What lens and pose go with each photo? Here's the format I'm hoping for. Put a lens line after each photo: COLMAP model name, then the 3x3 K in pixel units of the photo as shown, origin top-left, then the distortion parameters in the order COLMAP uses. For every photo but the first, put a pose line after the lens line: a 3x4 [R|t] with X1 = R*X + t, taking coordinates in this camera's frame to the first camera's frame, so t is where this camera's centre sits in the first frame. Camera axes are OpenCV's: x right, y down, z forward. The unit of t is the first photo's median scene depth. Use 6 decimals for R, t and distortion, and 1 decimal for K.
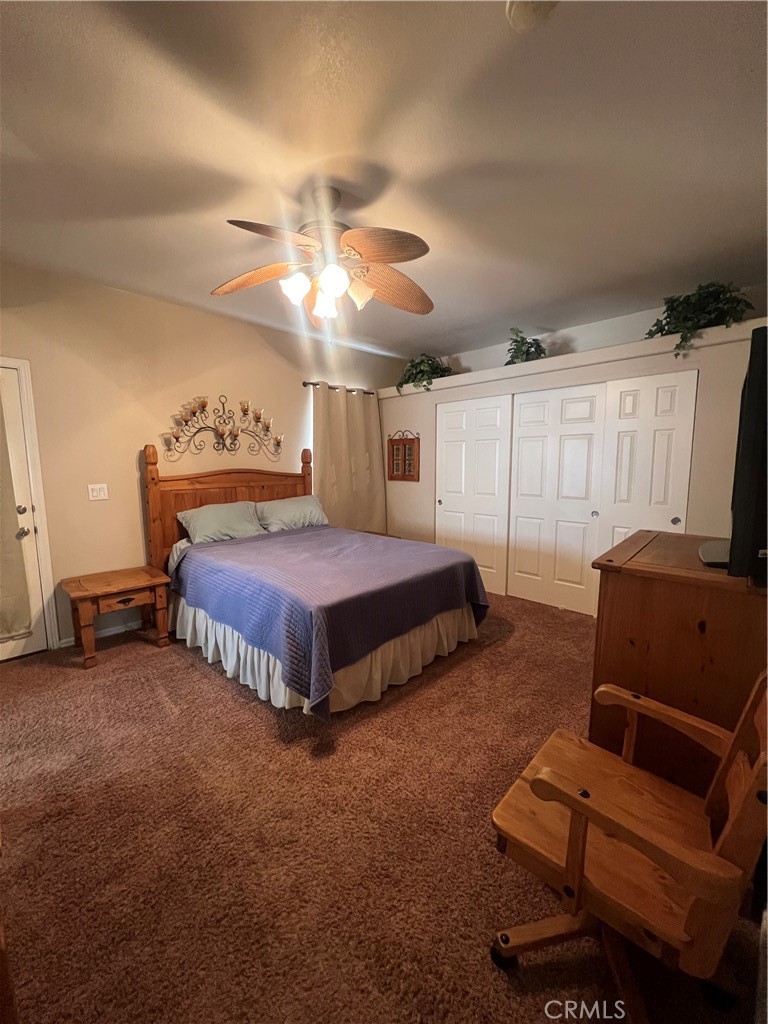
lens RADIAL K [[406.0, 0, 383.6], [0, 406.0, 510.9], [0, 0, 1]] dist [-0.005050, 0.000238]
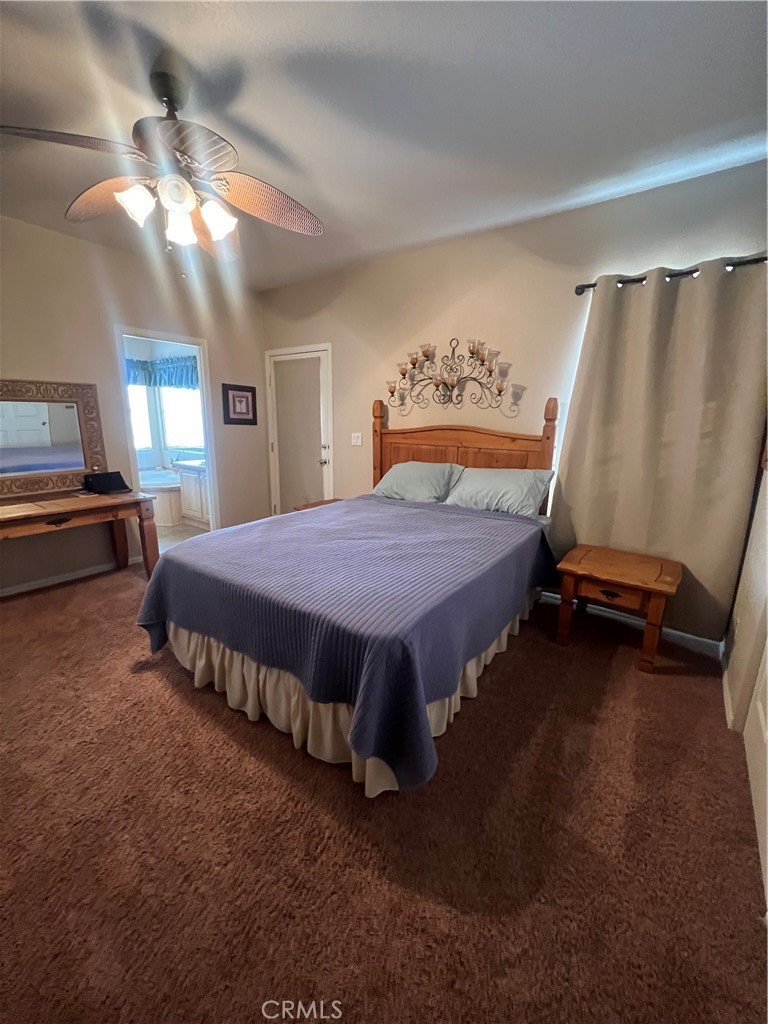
lens RADIAL K [[406.0, 0, 382.5], [0, 406.0, 511.1], [0, 0, 1]] dist [-0.005050, 0.000238]
pose [[0.151099, 0.229358, -0.961542, 0.519101], [-0.135356, 0.968349, 0.209712, -0.093636], [0.979208, 0.098463, 0.177362, 0.769136]]
